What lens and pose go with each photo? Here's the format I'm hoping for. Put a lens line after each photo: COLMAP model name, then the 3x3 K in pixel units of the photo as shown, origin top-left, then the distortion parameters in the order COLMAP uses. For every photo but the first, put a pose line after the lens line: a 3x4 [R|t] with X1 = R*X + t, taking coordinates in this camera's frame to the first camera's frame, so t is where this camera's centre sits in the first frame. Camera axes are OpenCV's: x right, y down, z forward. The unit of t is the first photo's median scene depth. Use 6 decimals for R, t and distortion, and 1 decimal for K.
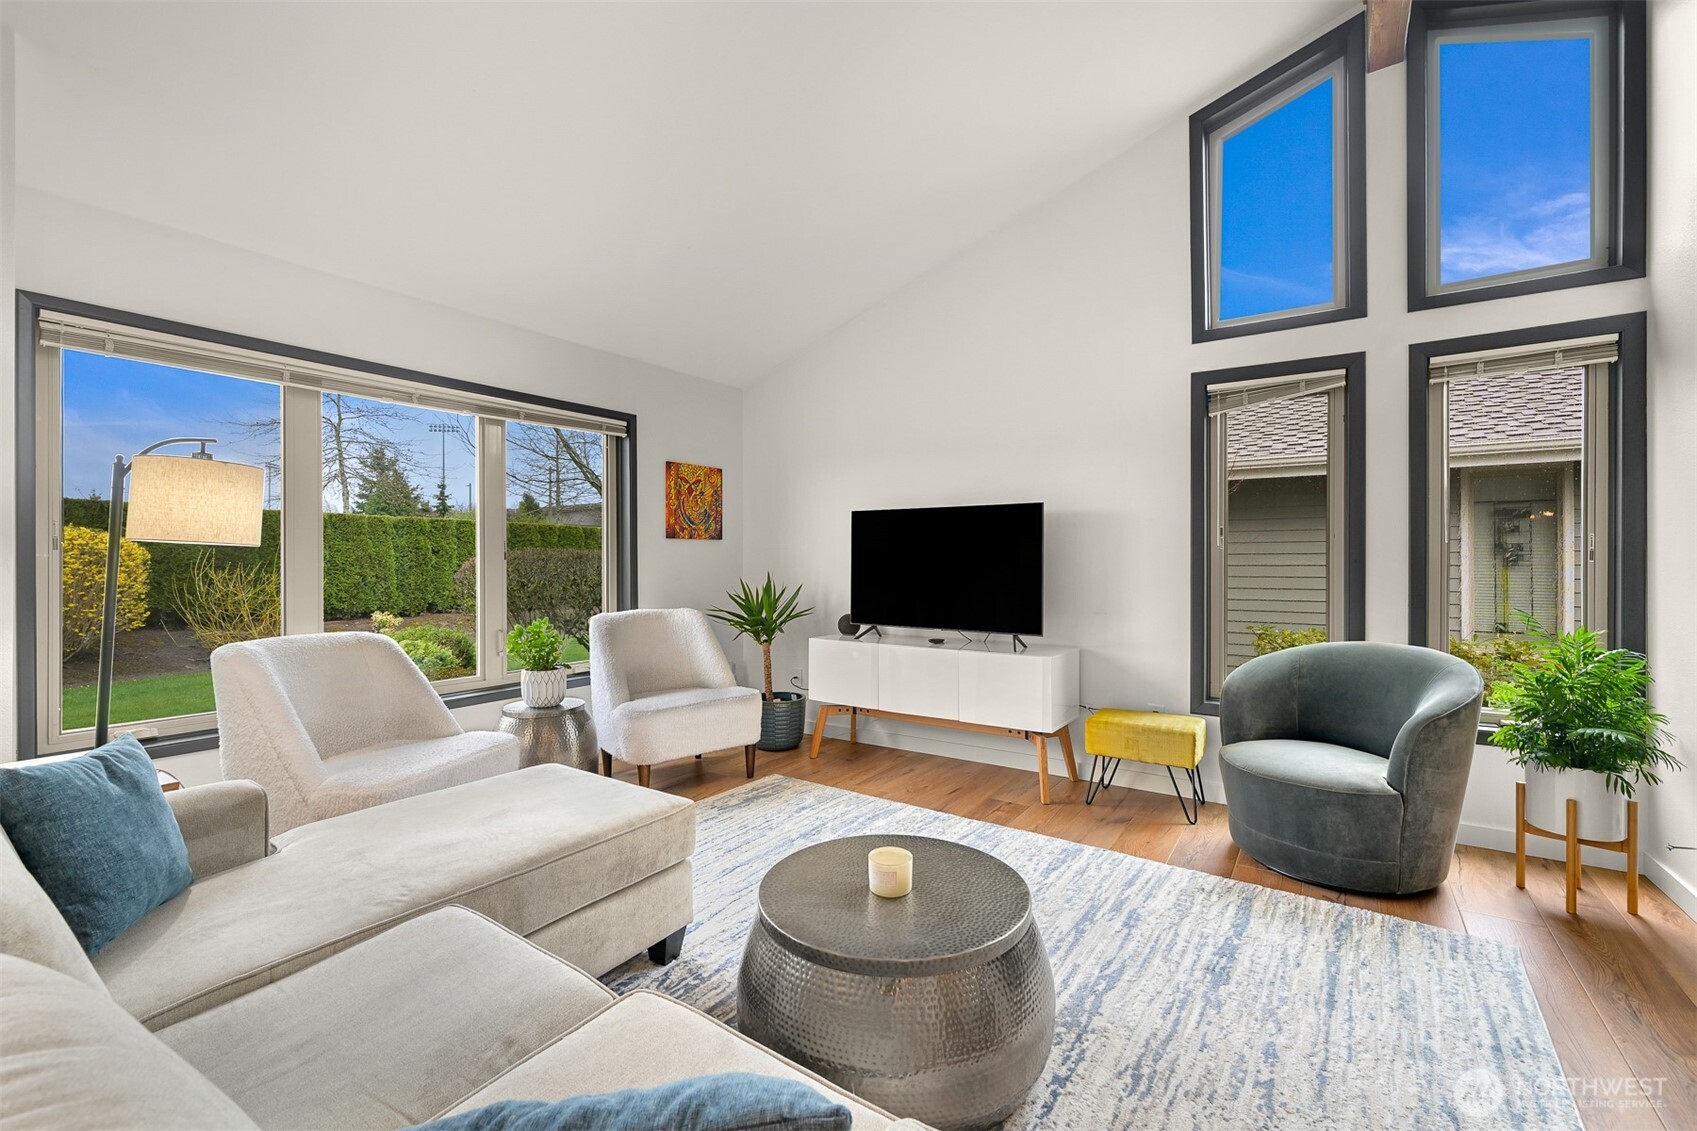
lens RADIAL K [[717.0, 0, 847.2], [0, 717.0, 559.4], [0, 0, 1]] dist [-0.002580, 0.000484]
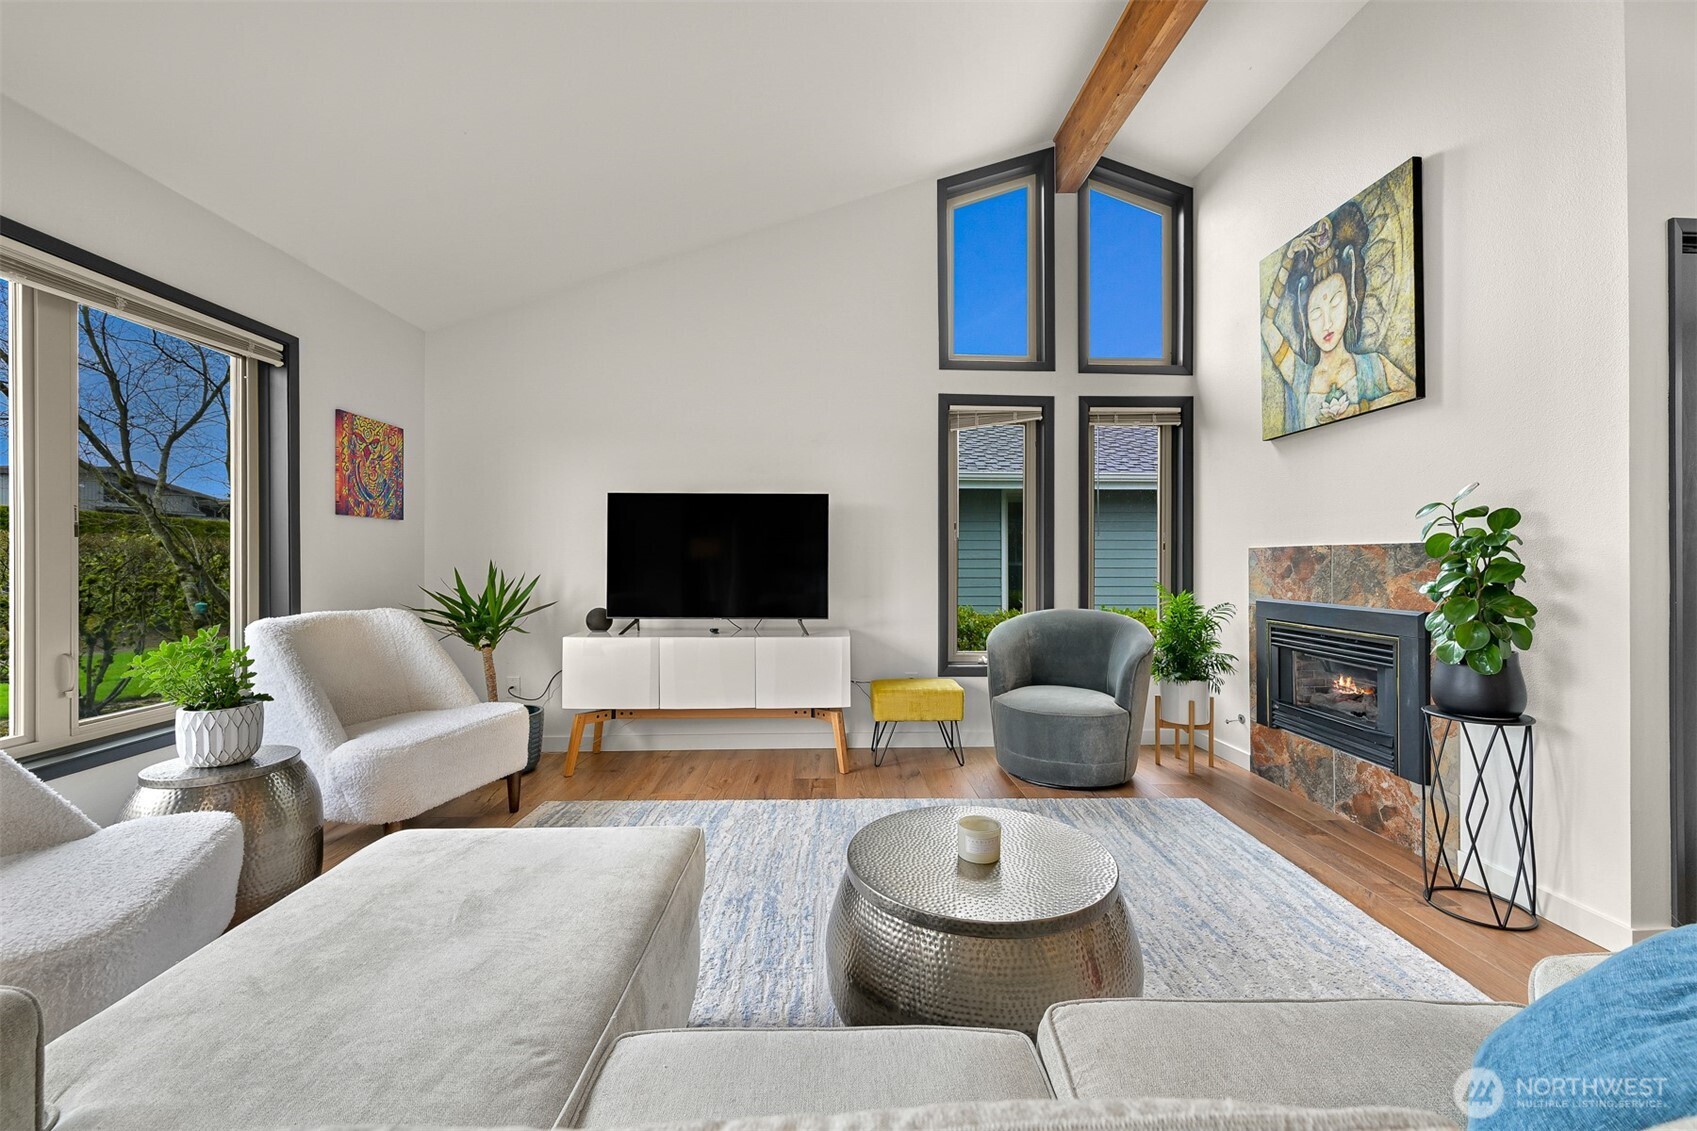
lens RADIAL K [[687.7, 0, 858.5], [0, 687.7, 558.2], [0, 0, 1]] dist [-0.002903, -0.000137]
pose [[0.799037, 0.003752, 0.601271, -0.345494], [-0.002984, 0.999993, -0.002275, 0.020832], [-0.601275, 0.000024, 0.799042, 0.169678]]
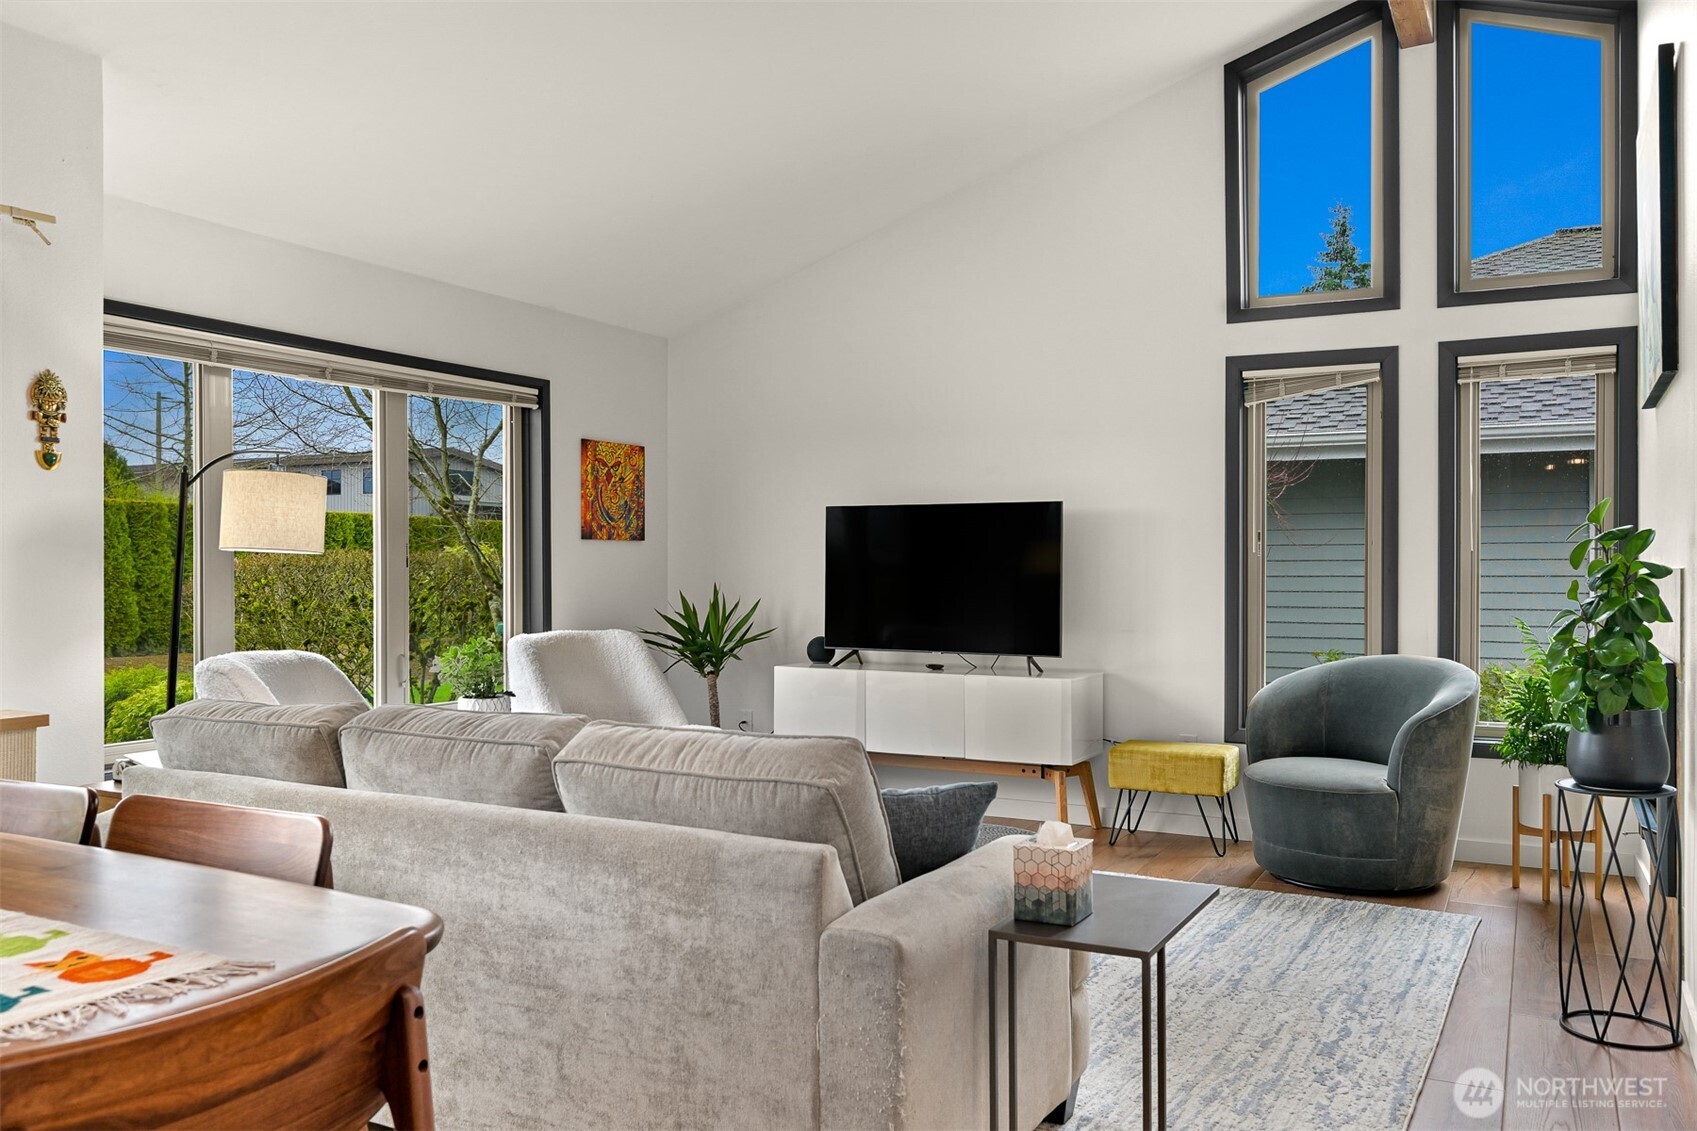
lens RADIAL K [[1309.9, 0, 853.0], [0, 1309.9, 565.6], [0, 0, 1]] dist [-0.003116, -0.004479]
pose [[0.993594, 0.001636, 0.112997, -0.170600], [-0.001557, 0.999998, -0.000795, -0.000944], [-0.112998, 0.000614, 0.993595, -0.593059]]
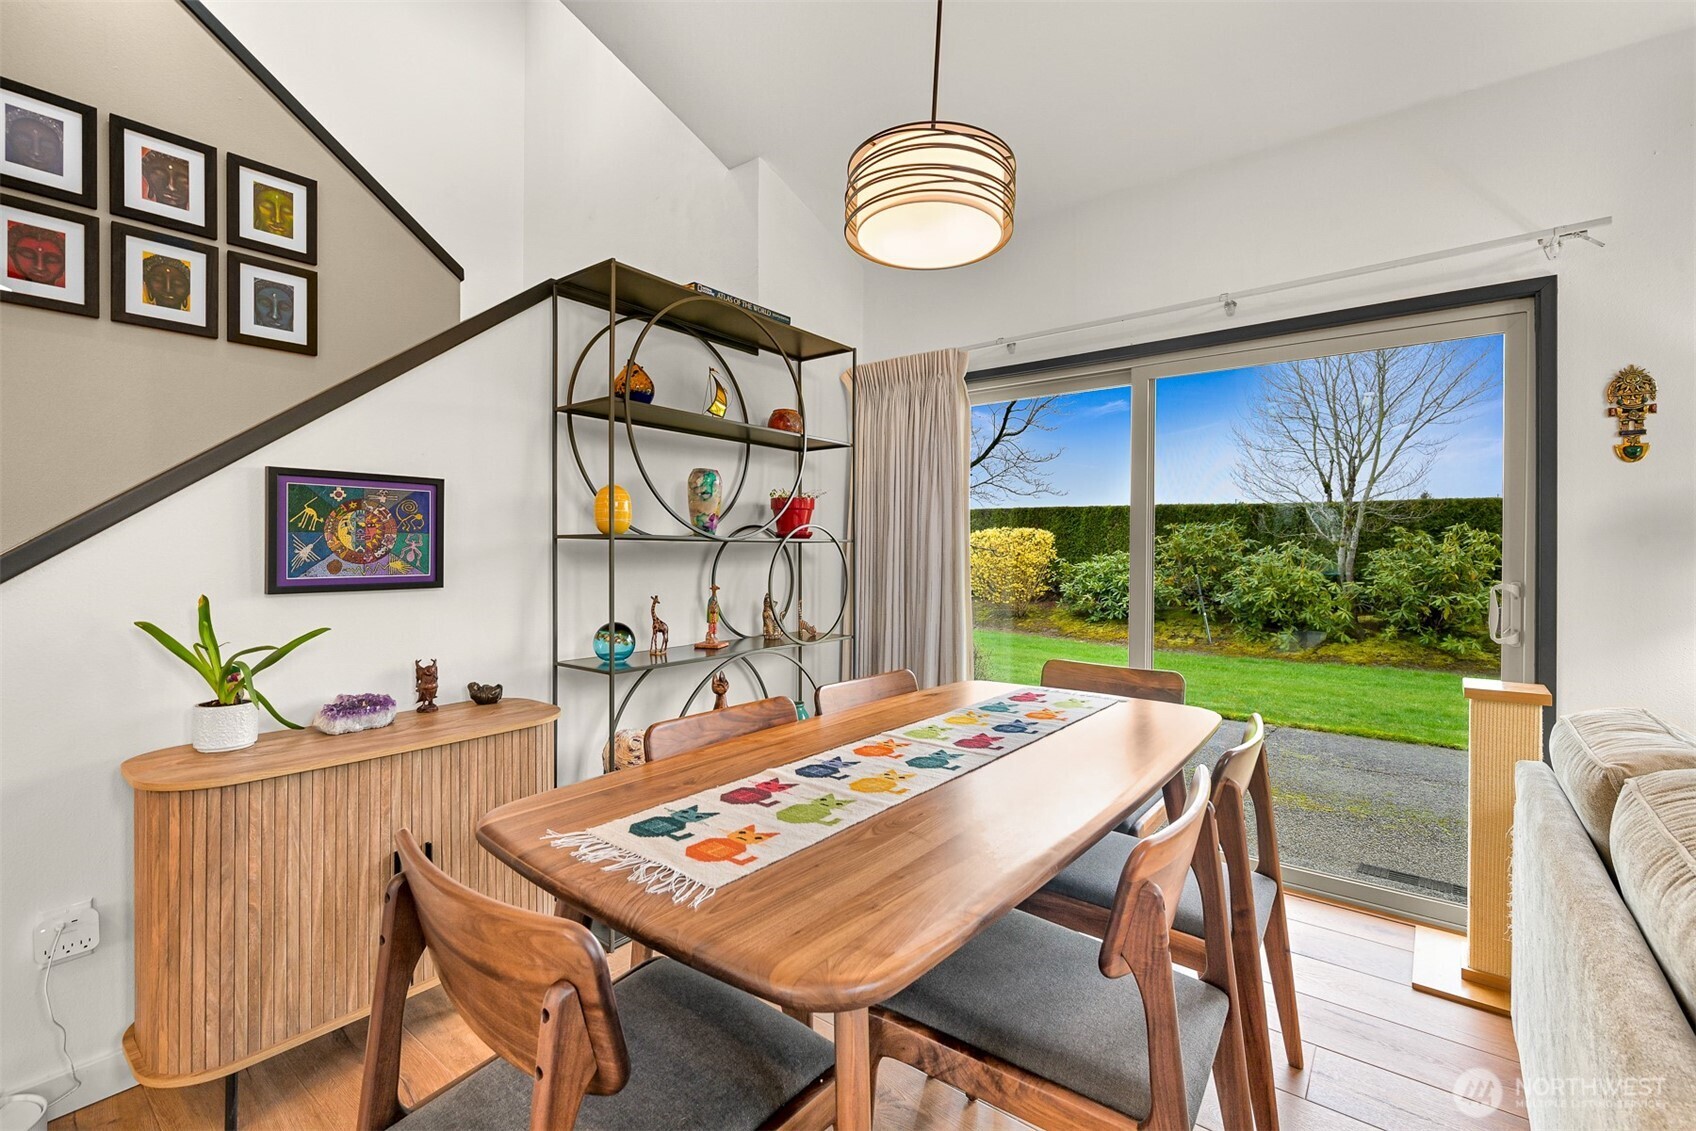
lens RADIAL K [[731.4, 0, 854.4], [0, 731.4, 554.7], [0, 0, 1]] dist [-0.001544, -0.000191]
pose [[-0.066749, 0.003963, -0.997762, -0.046585], [-0.003860, 0.999984, 0.004230, -0.001320], [0.997762, 0.004134, -0.066732, -0.066381]]
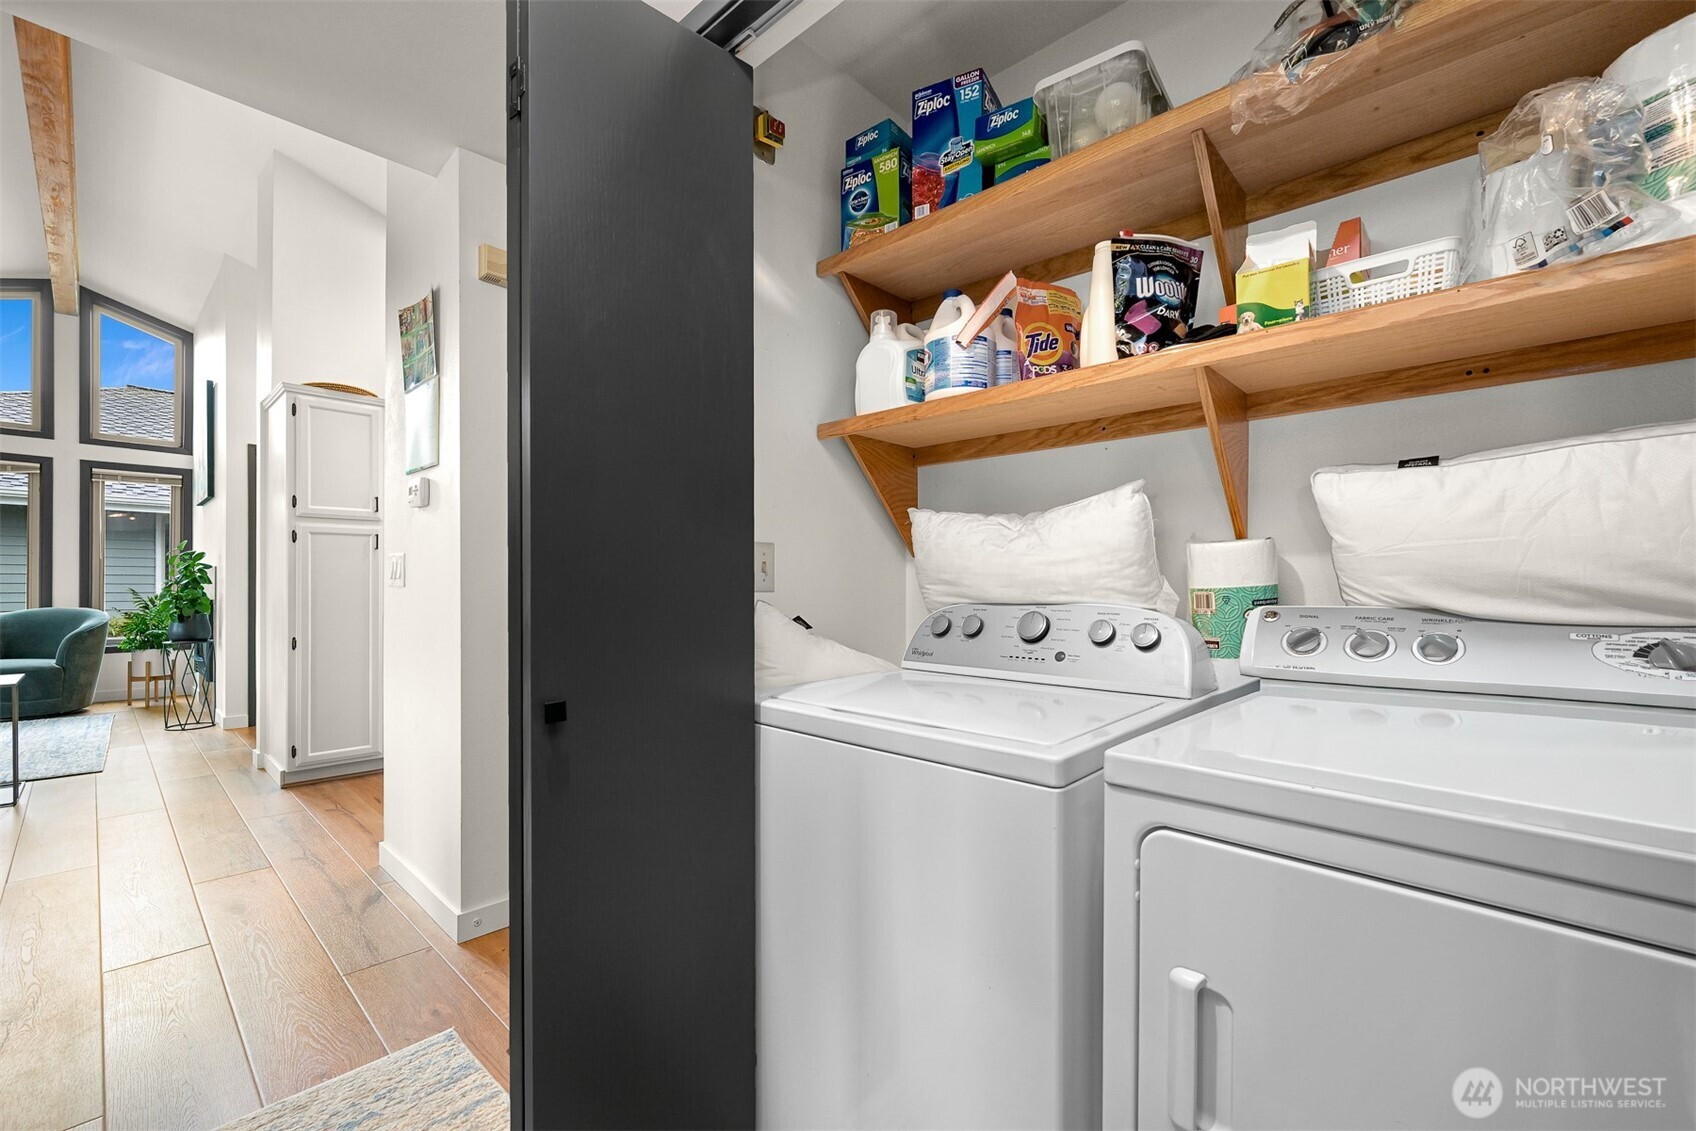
lens RADIAL K [[690.2, 0, 850.8], [0, 690.2, 587.4], [0, 0, 1]] dist [0.000650, 0.000118]
pose [[0.138066, -0.003105, 0.990418, -0.774855], [-0.009031, 0.999950, 0.004394, 0.027757], [-0.990382, -0.009551, 0.138031, -1.307488]]
